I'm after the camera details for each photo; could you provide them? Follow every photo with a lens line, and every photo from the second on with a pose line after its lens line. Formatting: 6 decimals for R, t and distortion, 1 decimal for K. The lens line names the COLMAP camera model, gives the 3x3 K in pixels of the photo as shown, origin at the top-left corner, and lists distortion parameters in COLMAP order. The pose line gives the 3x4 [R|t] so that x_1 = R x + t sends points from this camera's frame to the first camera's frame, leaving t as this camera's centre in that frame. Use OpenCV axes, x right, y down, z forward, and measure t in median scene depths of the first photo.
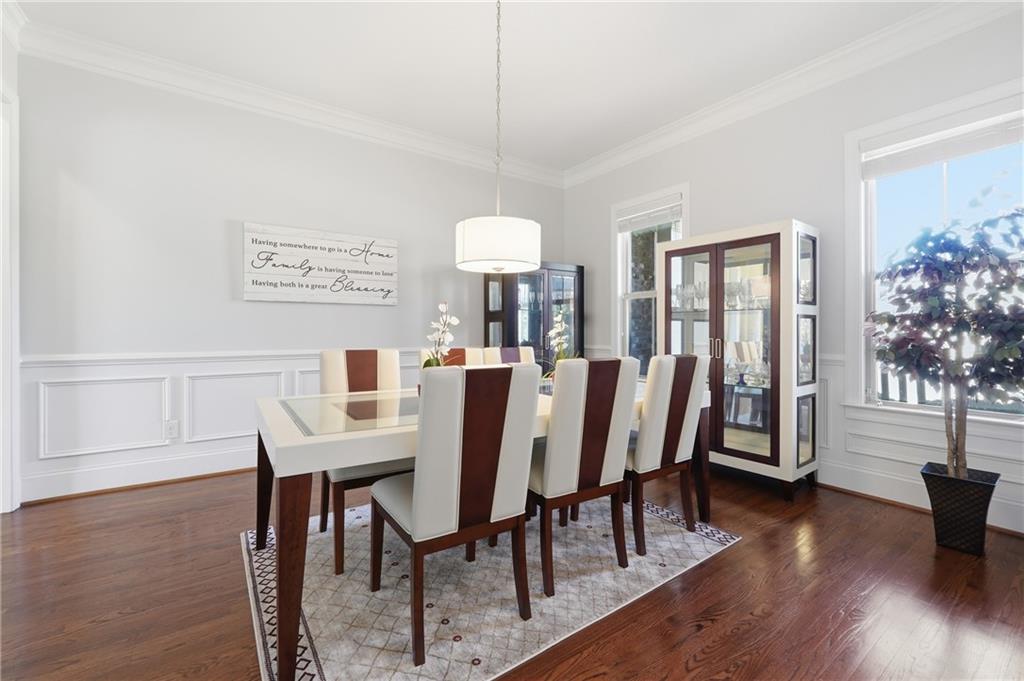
lens RADIAL K [[433.9, 0, 514.4], [0, 433.9, 335.6], [0, 0, 1]] dist [-0.000342, 0.000932]
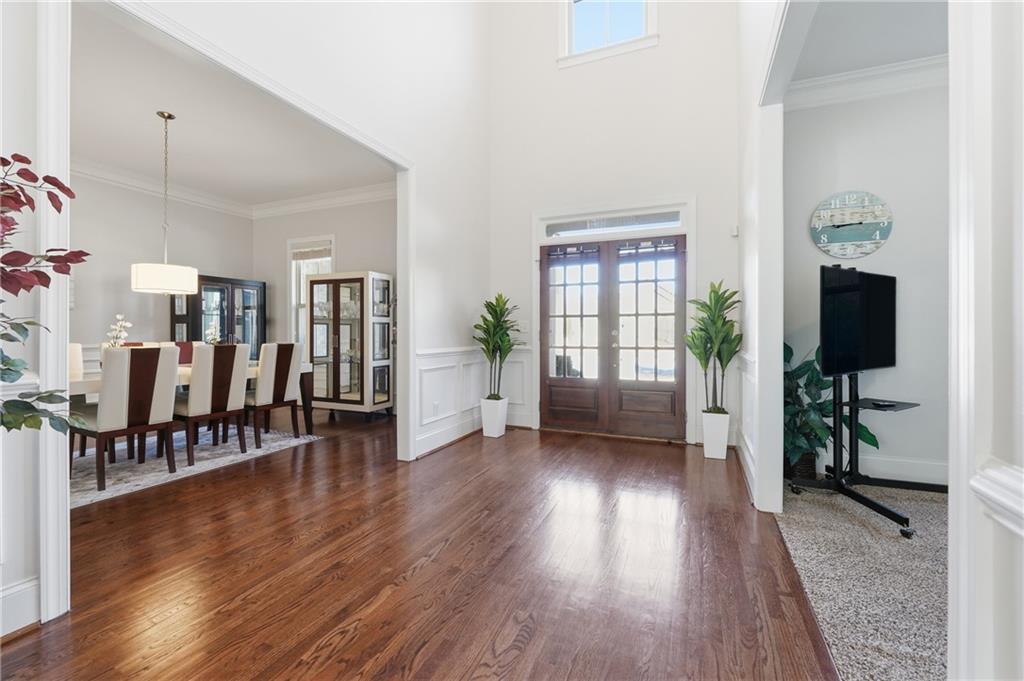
lens RADIAL K [[433.9, 0, 507.1], [0, 433.9, 333.4], [0, 0, 1]] dist [-0.000342, 0.000932]
pose [[0.857194, -0.001354, 0.514991, 0.183579], [0.005132, 0.999969, -0.005913, 0.012925], [-0.514967, 0.007712, 0.857175, -0.875074]]
